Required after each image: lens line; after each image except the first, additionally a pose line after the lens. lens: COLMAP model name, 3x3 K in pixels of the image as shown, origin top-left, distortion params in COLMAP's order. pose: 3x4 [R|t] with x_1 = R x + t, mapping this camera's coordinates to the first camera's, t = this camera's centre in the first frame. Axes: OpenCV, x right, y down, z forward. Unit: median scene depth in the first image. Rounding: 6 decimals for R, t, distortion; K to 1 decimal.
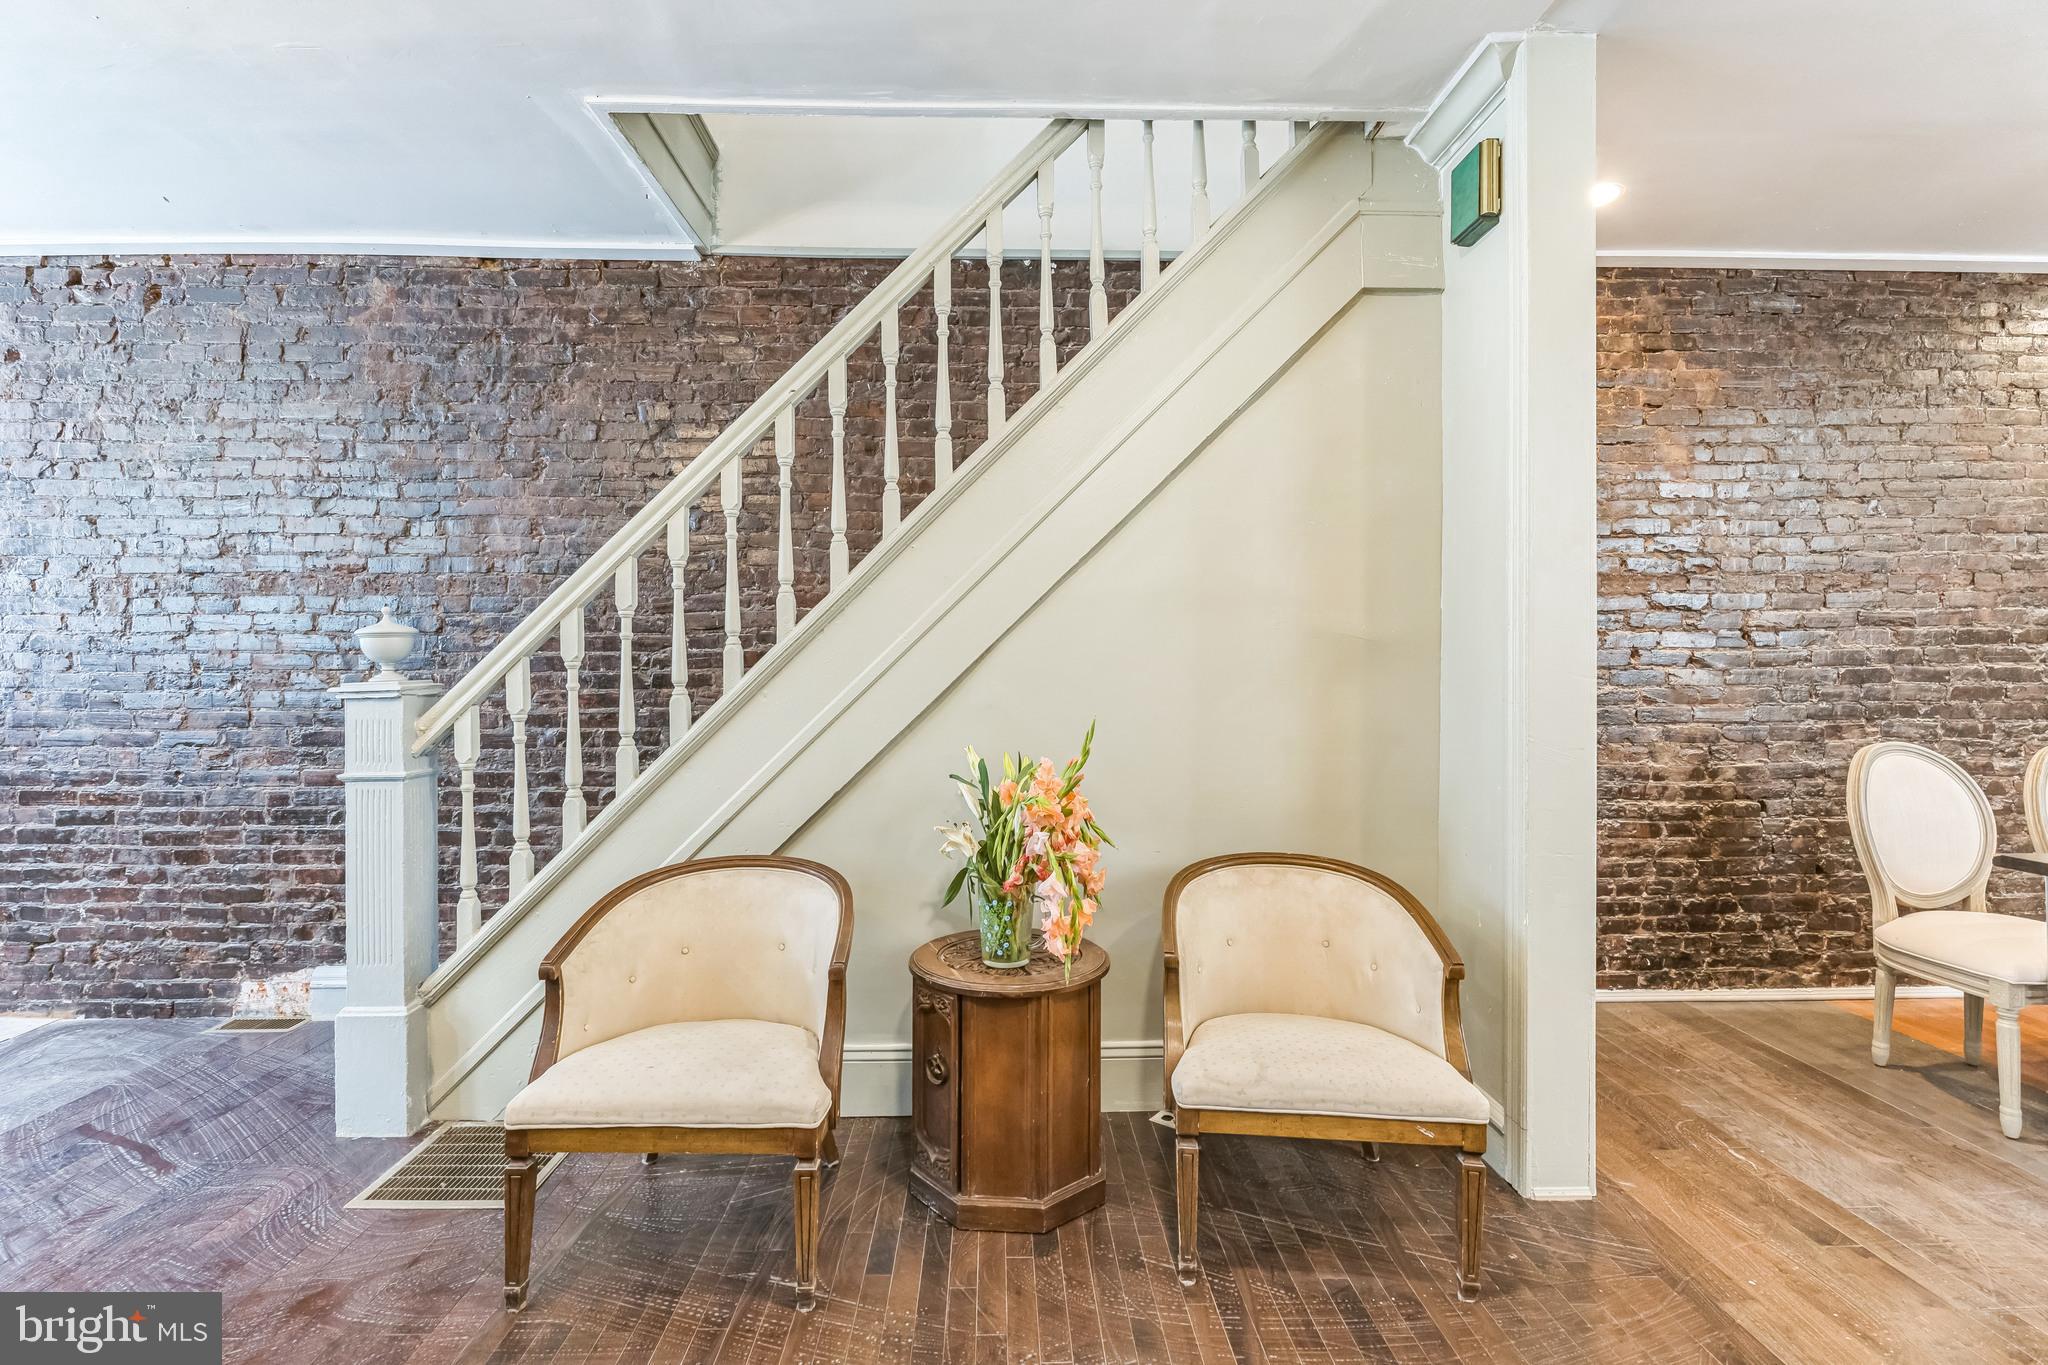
lens RADIAL K [[931.0, 0, 1017.6], [0, 931.0, 648.5], [0, 0, 1]] dist [-0.008624, 0.001168]
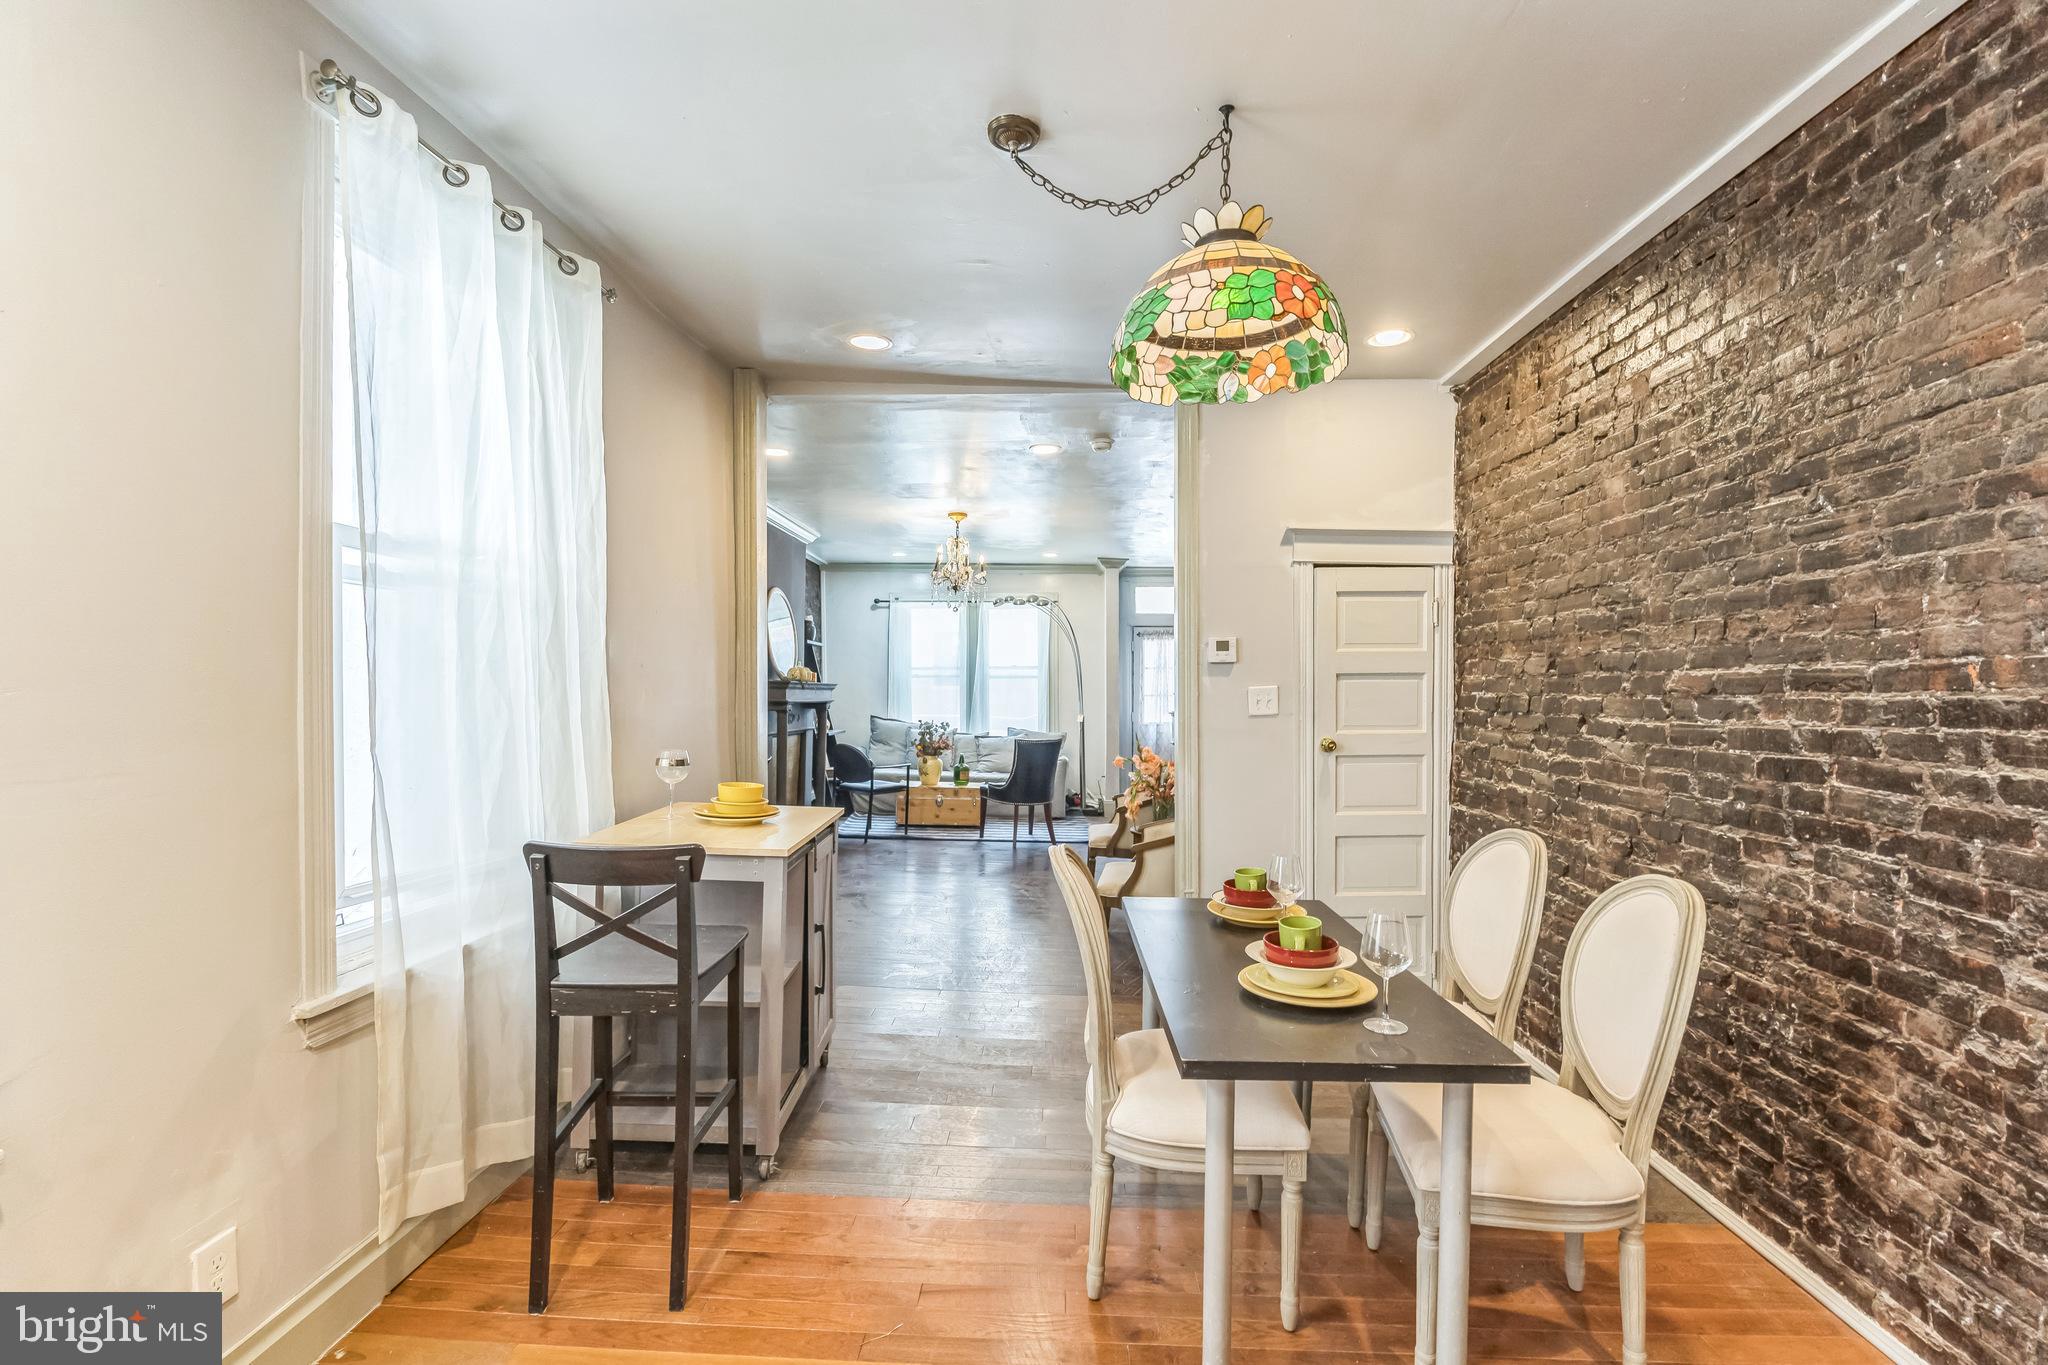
lens RADIAL K [[931.0, 0, 1019.3], [0, 931.0, 696.0], [0, 0, 1]] dist [-0.008624, 0.001168]
pose [[-0.071945, 0.010805, -0.997350, 1.613838], [0.007767, 0.999917, 0.010272, -0.031841], [0.997378, -0.007007, -0.072023, 0.523436]]
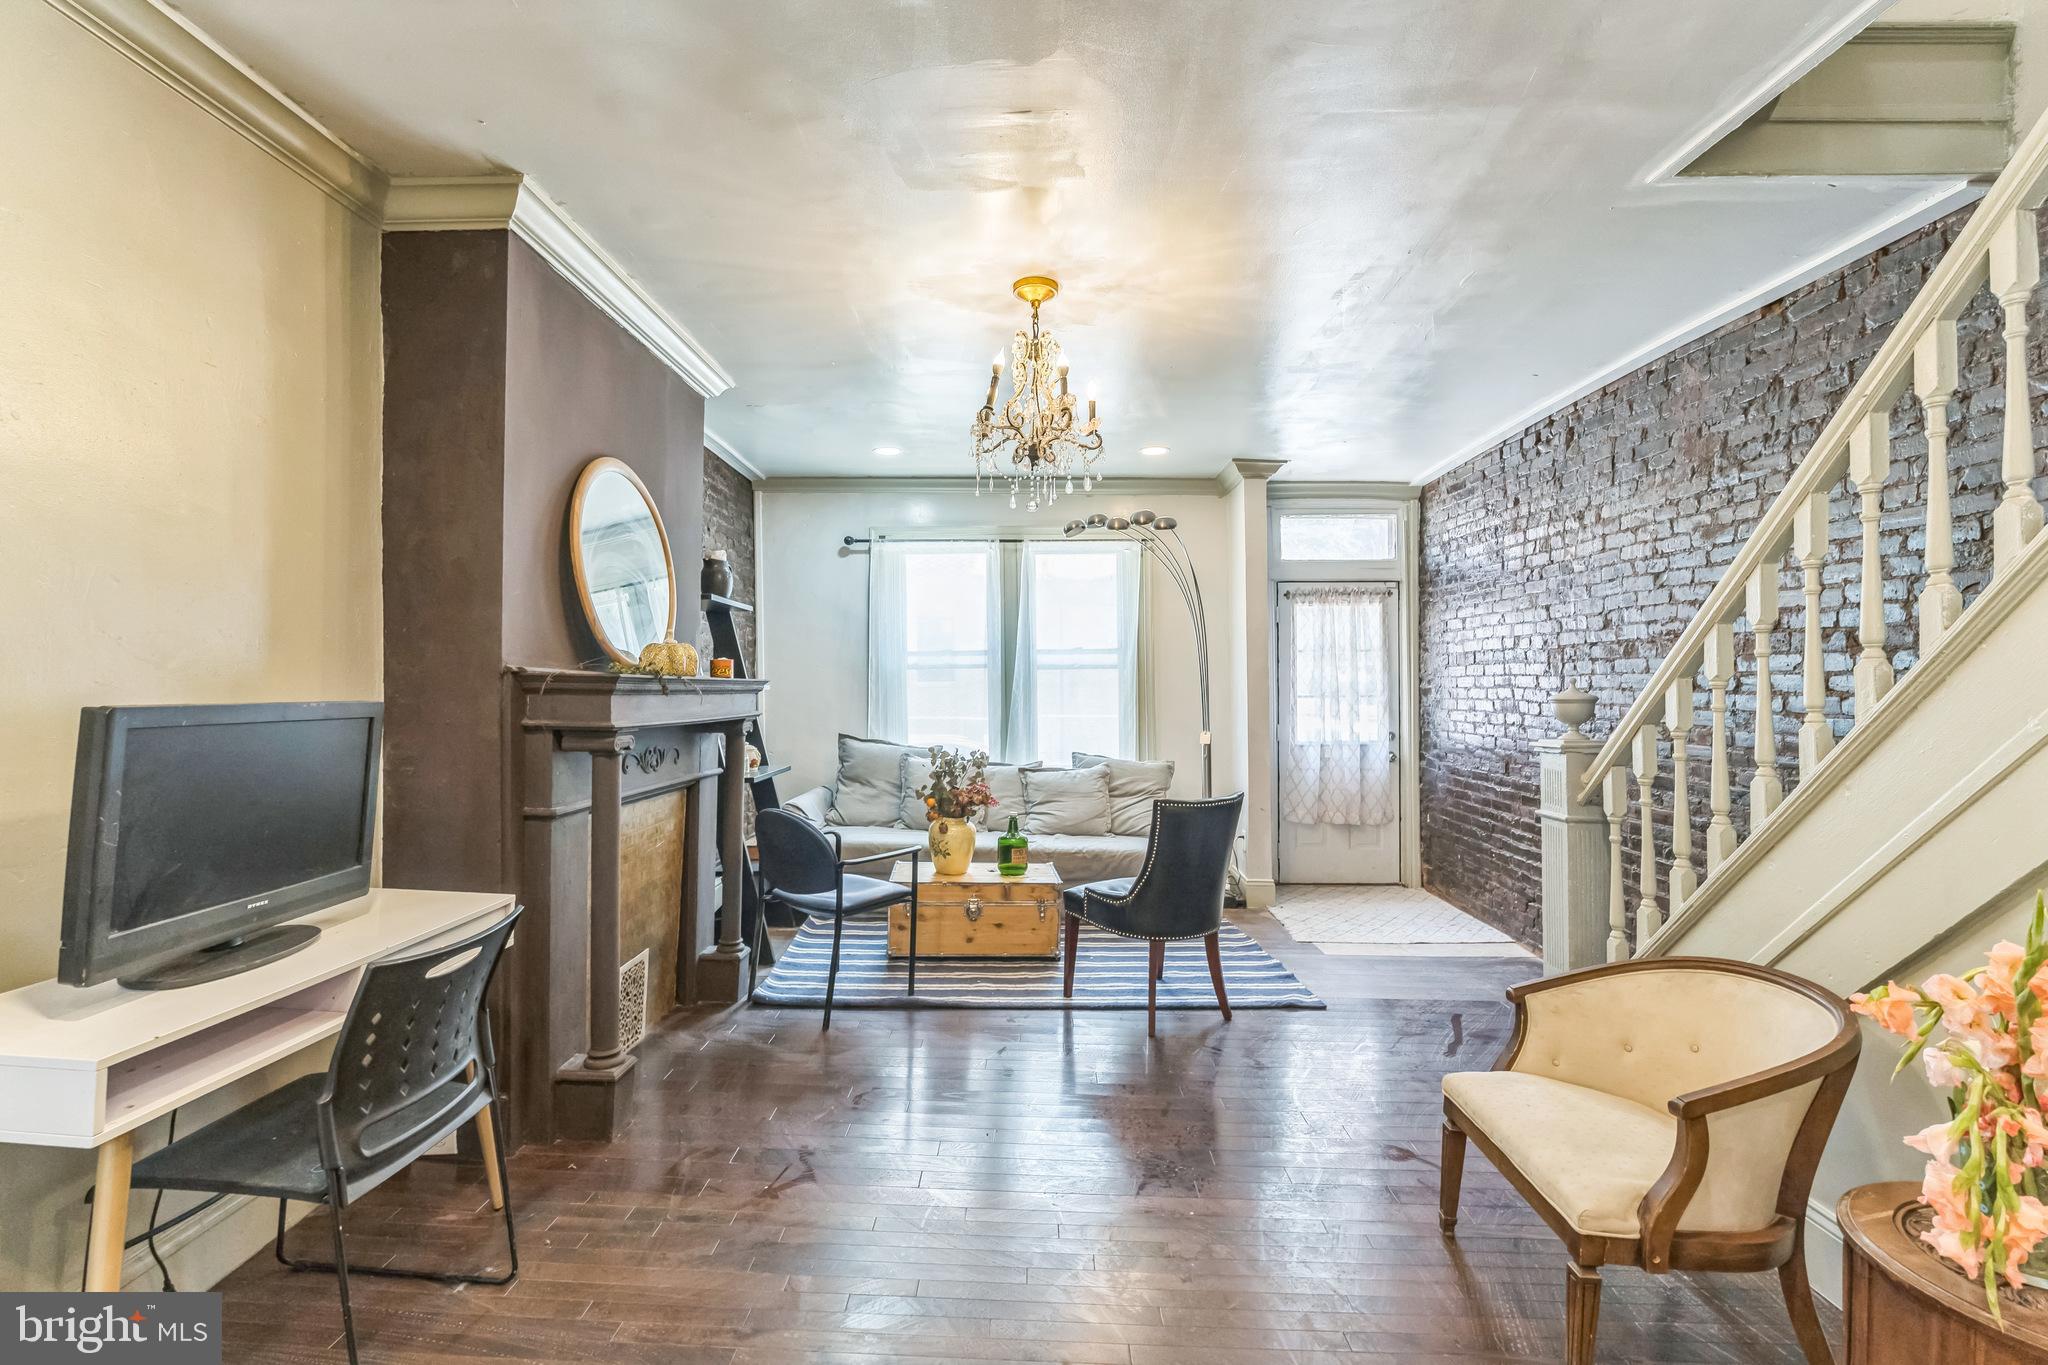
lens RADIAL K [[931.0, 0, 1027.3], [0, 931.0, 695.6], [0, 0, 1]] dist [-0.008624, 0.001168]
pose [[-0.036736, 0.017540, -0.999171, 0.413970], [0.013183, 0.999767, 0.017066, -0.039103], [0.999238, -0.012545, -0.036959, 0.252534]]
